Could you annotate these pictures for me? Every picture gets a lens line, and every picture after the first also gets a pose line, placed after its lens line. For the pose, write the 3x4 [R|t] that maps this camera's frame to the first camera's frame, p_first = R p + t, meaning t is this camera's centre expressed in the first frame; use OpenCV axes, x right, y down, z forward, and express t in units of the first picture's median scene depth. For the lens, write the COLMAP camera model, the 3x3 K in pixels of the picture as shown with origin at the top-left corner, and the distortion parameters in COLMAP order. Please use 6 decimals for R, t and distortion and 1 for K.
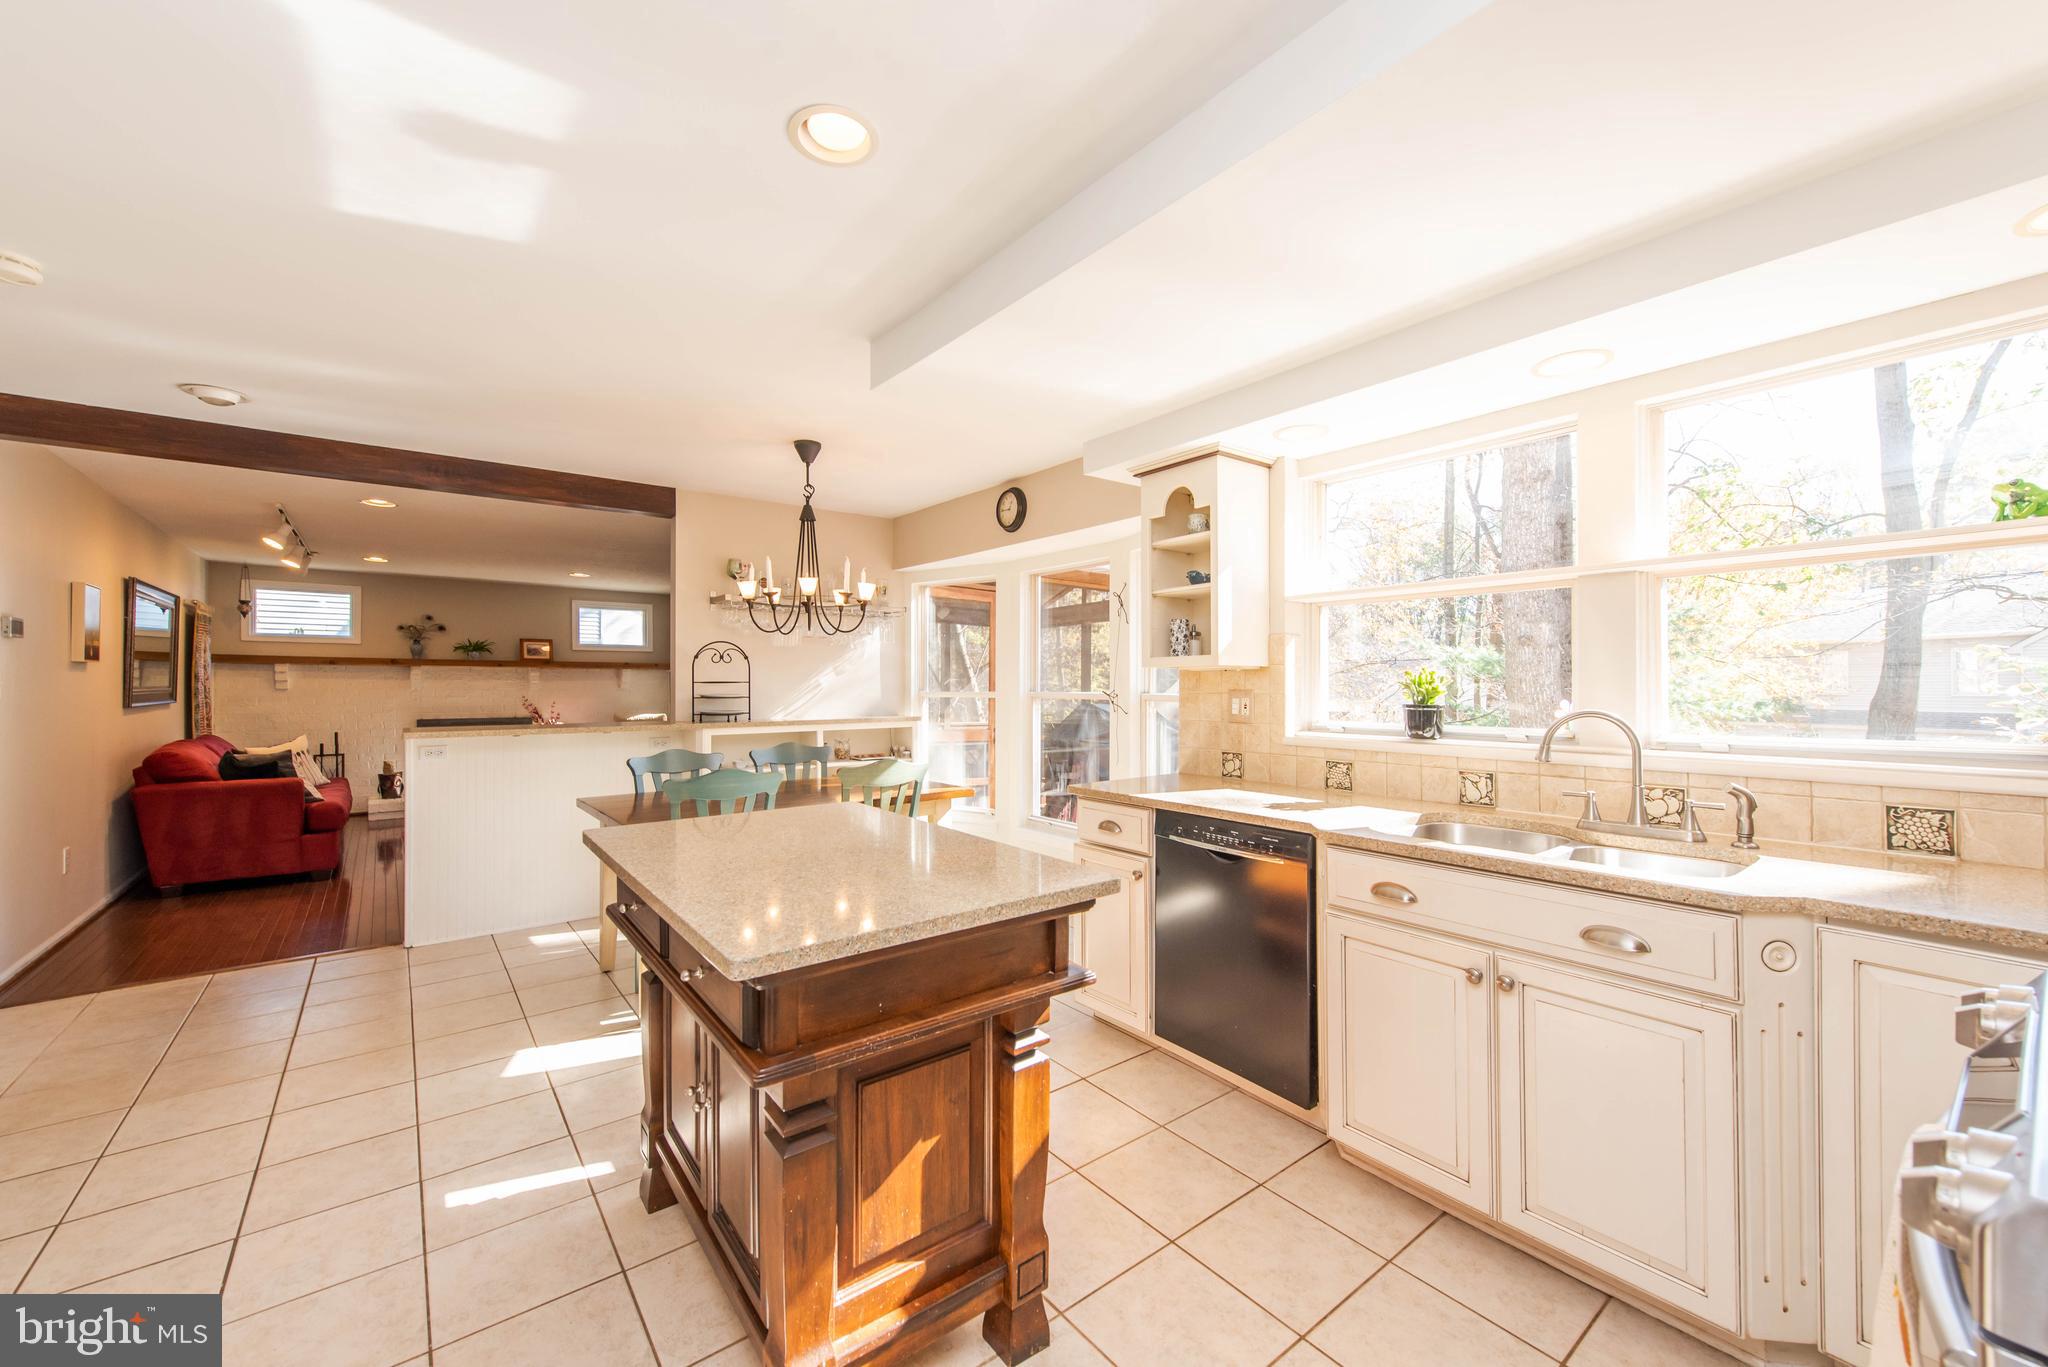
lens RADIAL K [[798.2, 0, 1024.0], [0, 798.2, 683.5], [0, 0, 1]] dist [0.001747, 0.000075]
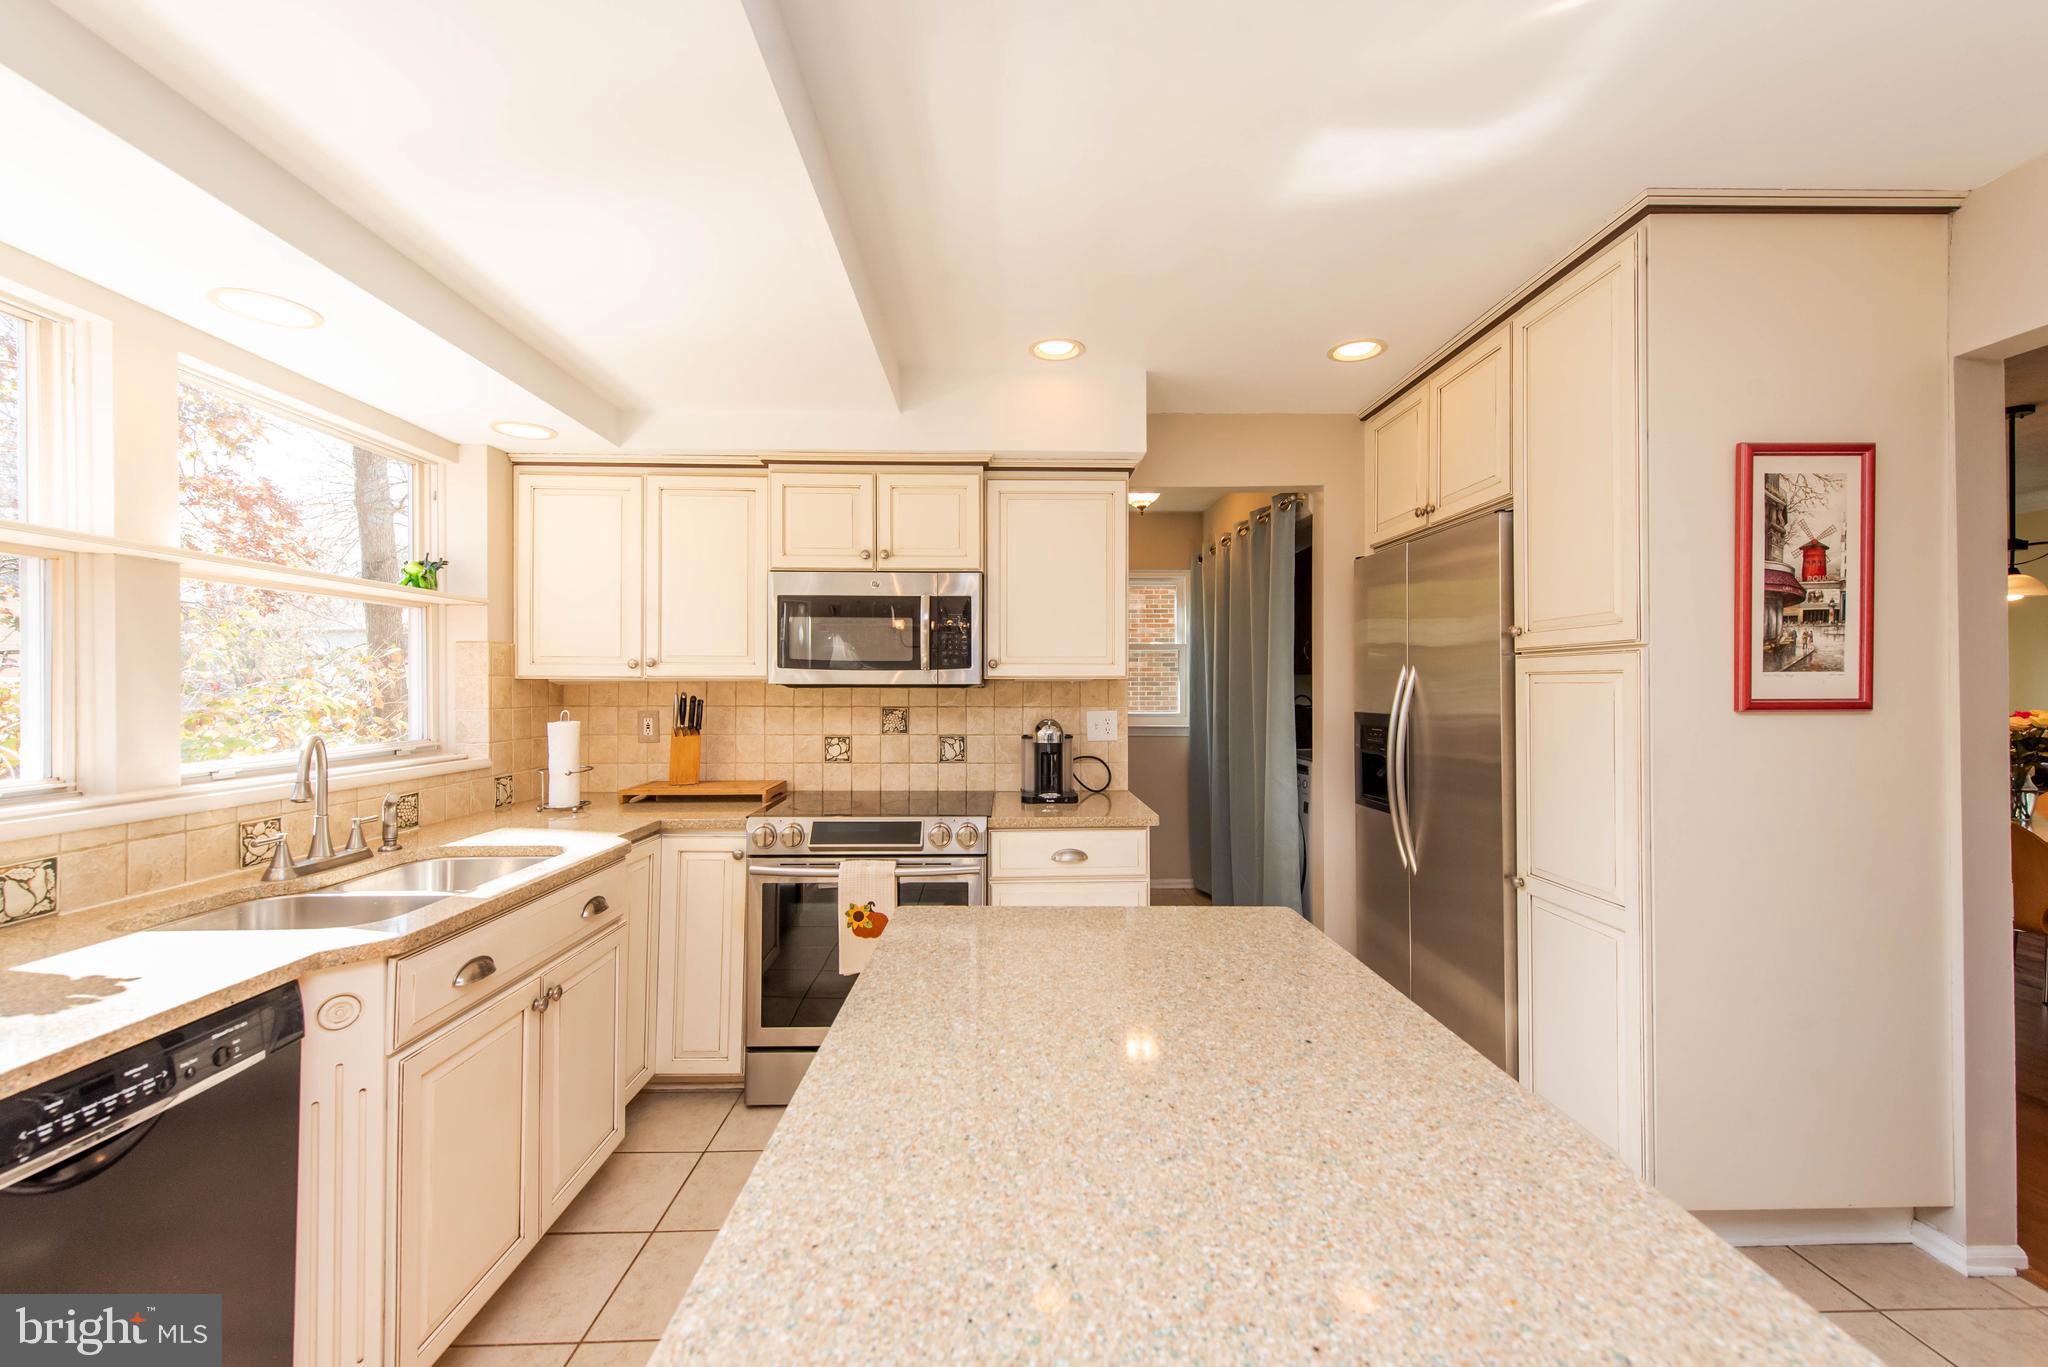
lens RADIAL K [[798.2, 0, 1024.0], [0, 798.2, 683.5], [0, 0, 1]] dist [0.001747, 0.000075]
pose [[-0.805657, 0.006687, 0.592345, -0.391404], [0.001589, 0.999957, -0.009128, -0.012586], [-0.592380, -0.006412, -0.805633, 1.149109]]
